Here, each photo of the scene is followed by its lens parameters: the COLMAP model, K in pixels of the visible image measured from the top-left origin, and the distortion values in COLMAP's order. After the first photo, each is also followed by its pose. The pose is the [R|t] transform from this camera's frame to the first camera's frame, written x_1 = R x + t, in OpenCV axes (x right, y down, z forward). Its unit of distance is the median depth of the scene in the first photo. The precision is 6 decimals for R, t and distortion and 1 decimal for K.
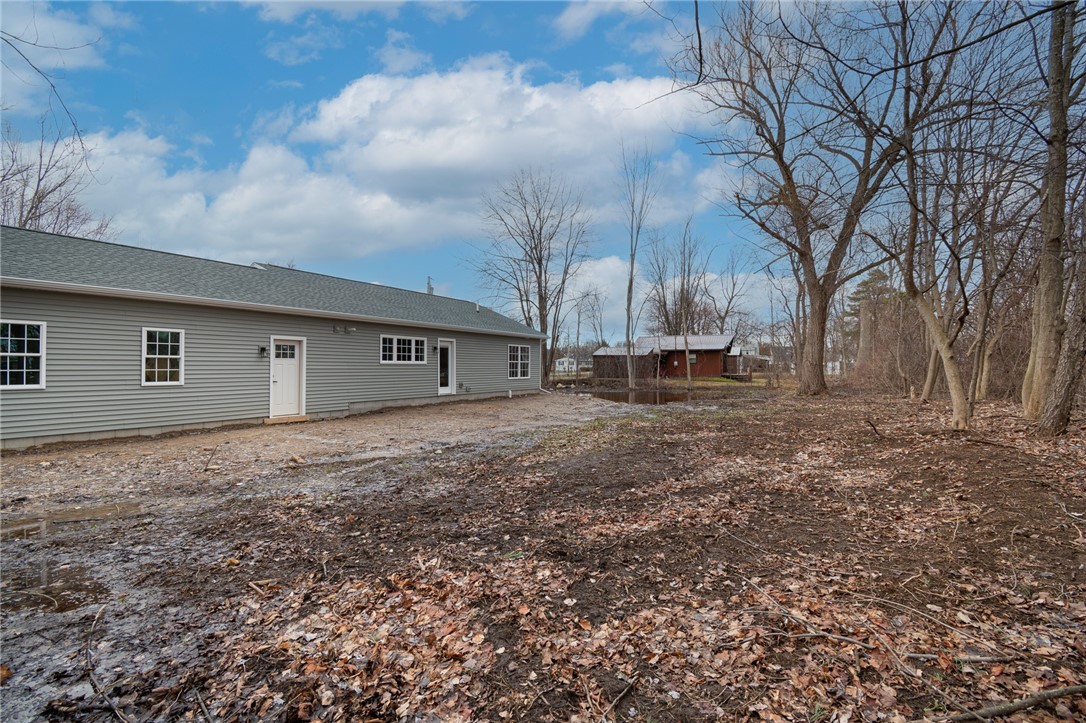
lens RADIAL K [[486.0, 0, 539.0], [0, 486.0, 364.1], [0, 0, 1]] dist [0.002656, -0.000021]
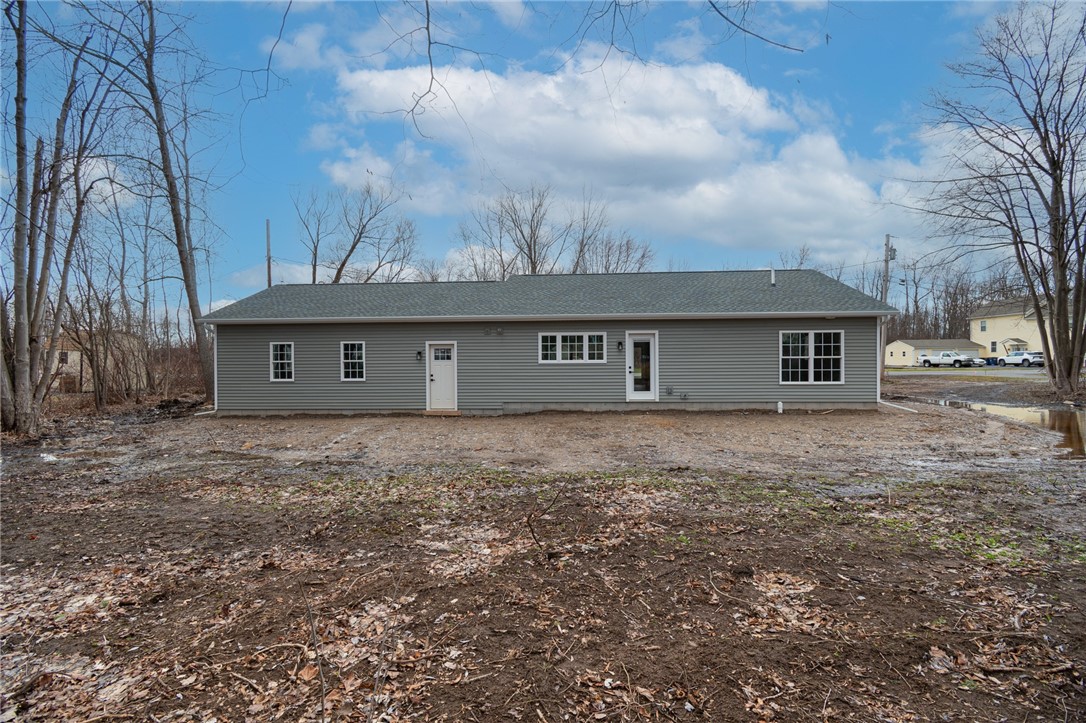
lens RADIAL K [[486.0, 0, 539.0], [0, 486.0, 364.1], [0, 0, 1]] dist [0.002656, -0.000021]
pose [[0.454410, -0.012601, -0.890704, 0.508630], [0.010979, 0.999903, -0.008545, 0.008271], [0.890725, -0.005896, 0.454504, 0.559548]]
